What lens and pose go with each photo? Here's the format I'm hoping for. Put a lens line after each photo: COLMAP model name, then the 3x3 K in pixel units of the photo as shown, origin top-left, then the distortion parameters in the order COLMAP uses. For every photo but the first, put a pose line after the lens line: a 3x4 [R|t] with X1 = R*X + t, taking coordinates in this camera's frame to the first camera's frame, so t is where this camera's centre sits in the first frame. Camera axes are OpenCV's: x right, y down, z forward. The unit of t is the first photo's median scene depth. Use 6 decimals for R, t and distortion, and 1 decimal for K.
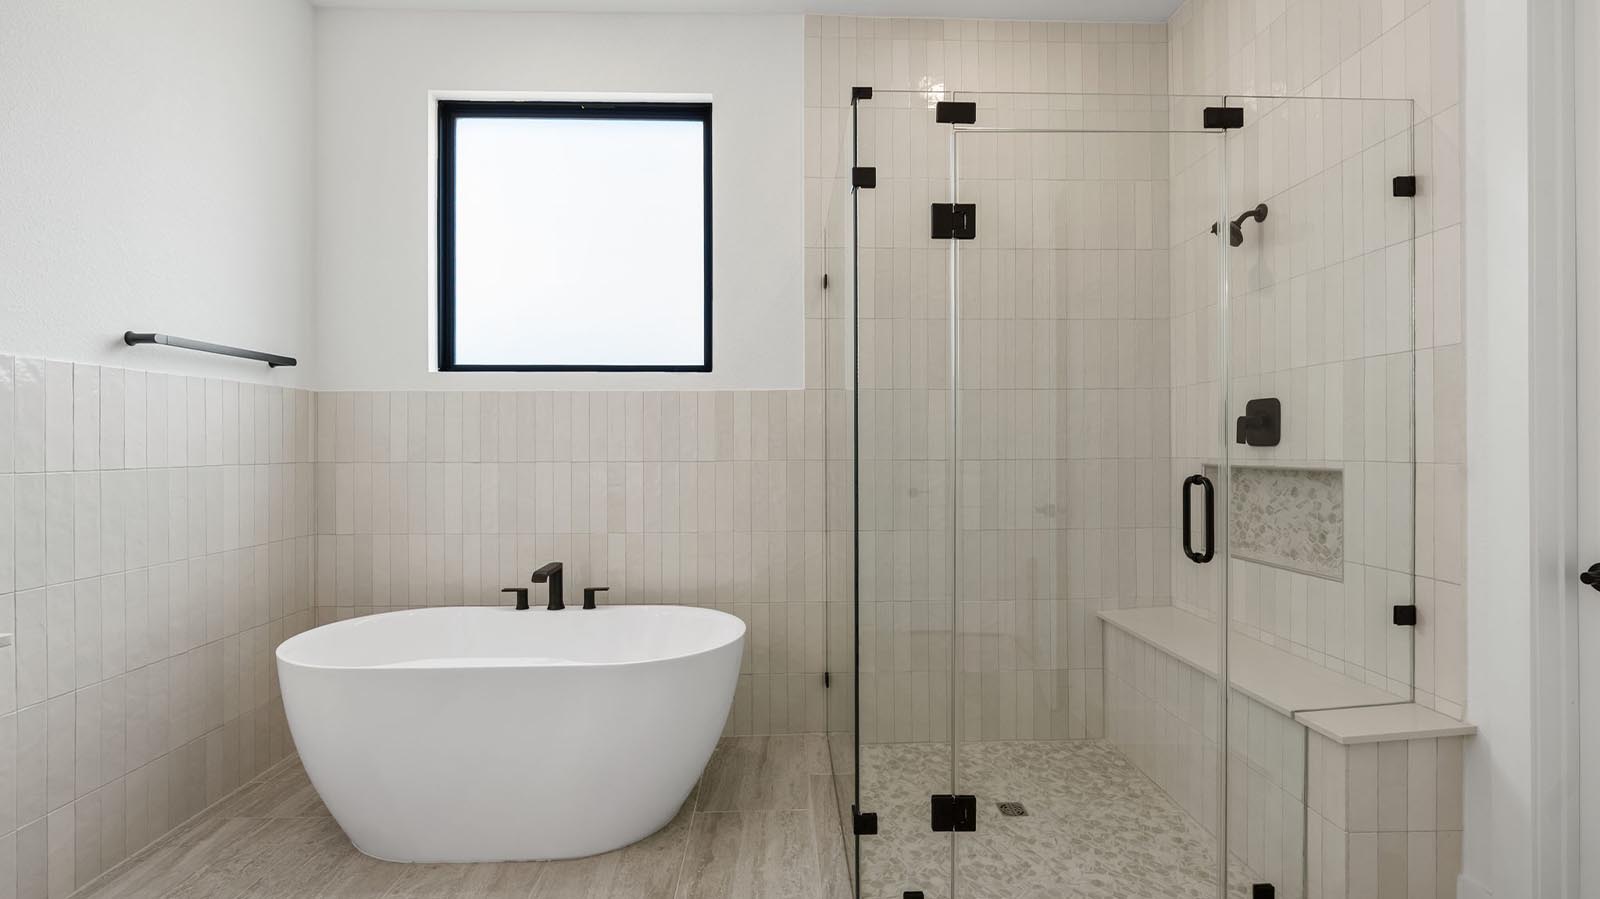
lens RADIAL K [[717.9, 0, 802.1], [0, 717.9, 448.5], [0, 0, 1]] dist [-0.008432, 0.000434]
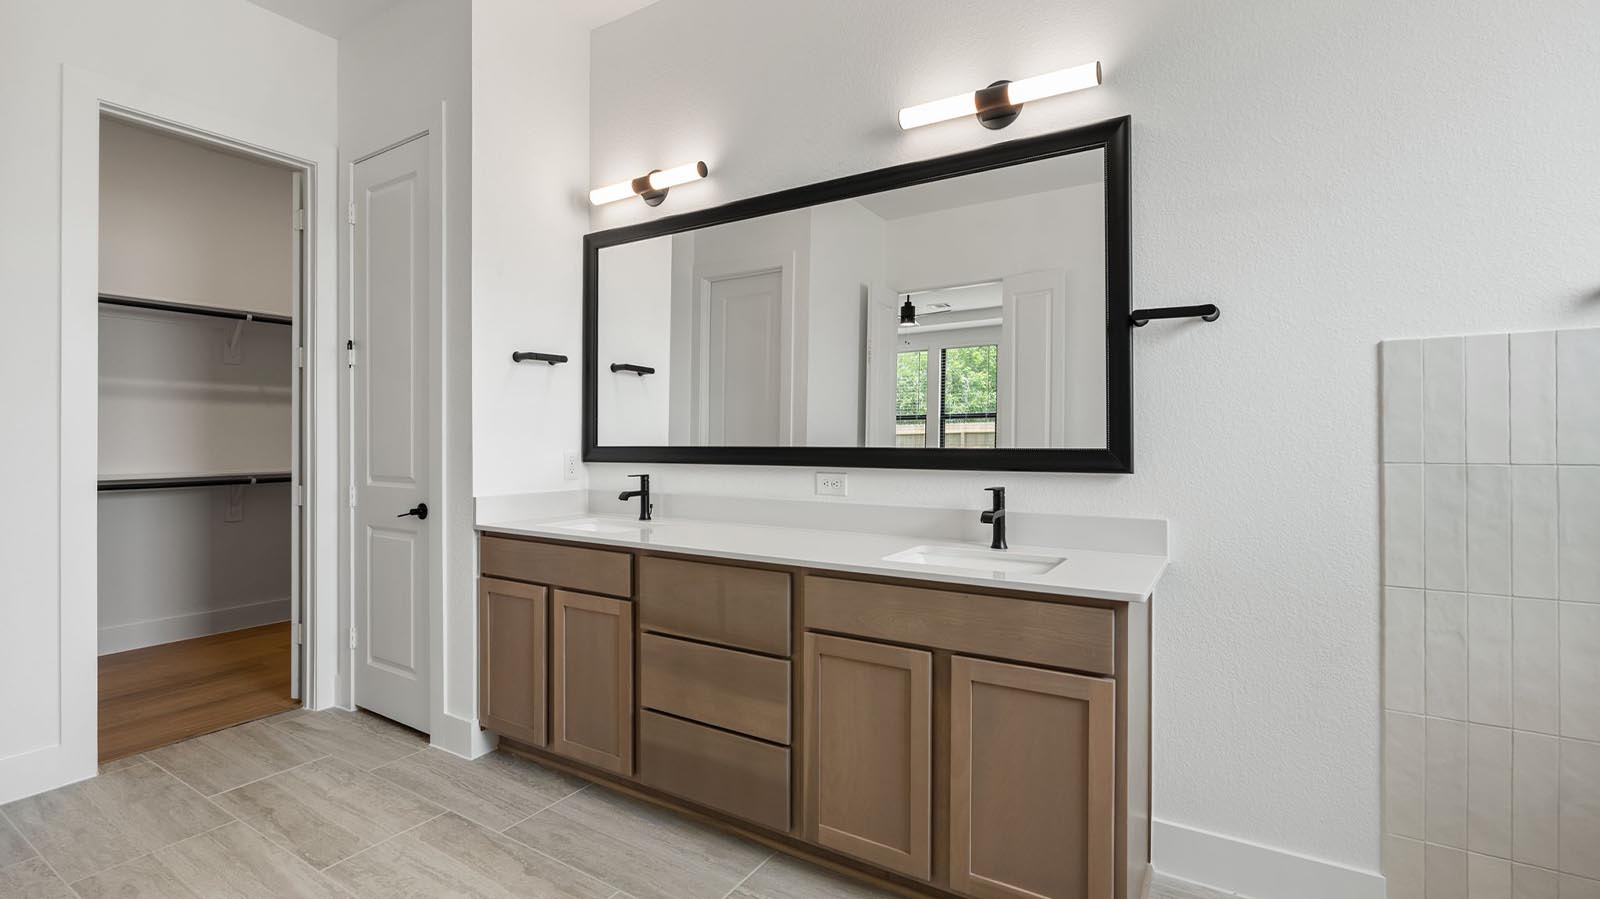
lens RADIAL K [[717.9, 0, 802.9], [0, 717.9, 442.7], [0, 0, 1]] dist [-0.008432, 0.000434]
pose [[-0.552432, -0.005399, -0.833540, 0.130282], [-0.004568, 0.999984, -0.003449, 0.014200], [0.833545, 0.001902, -0.552448, 0.788763]]
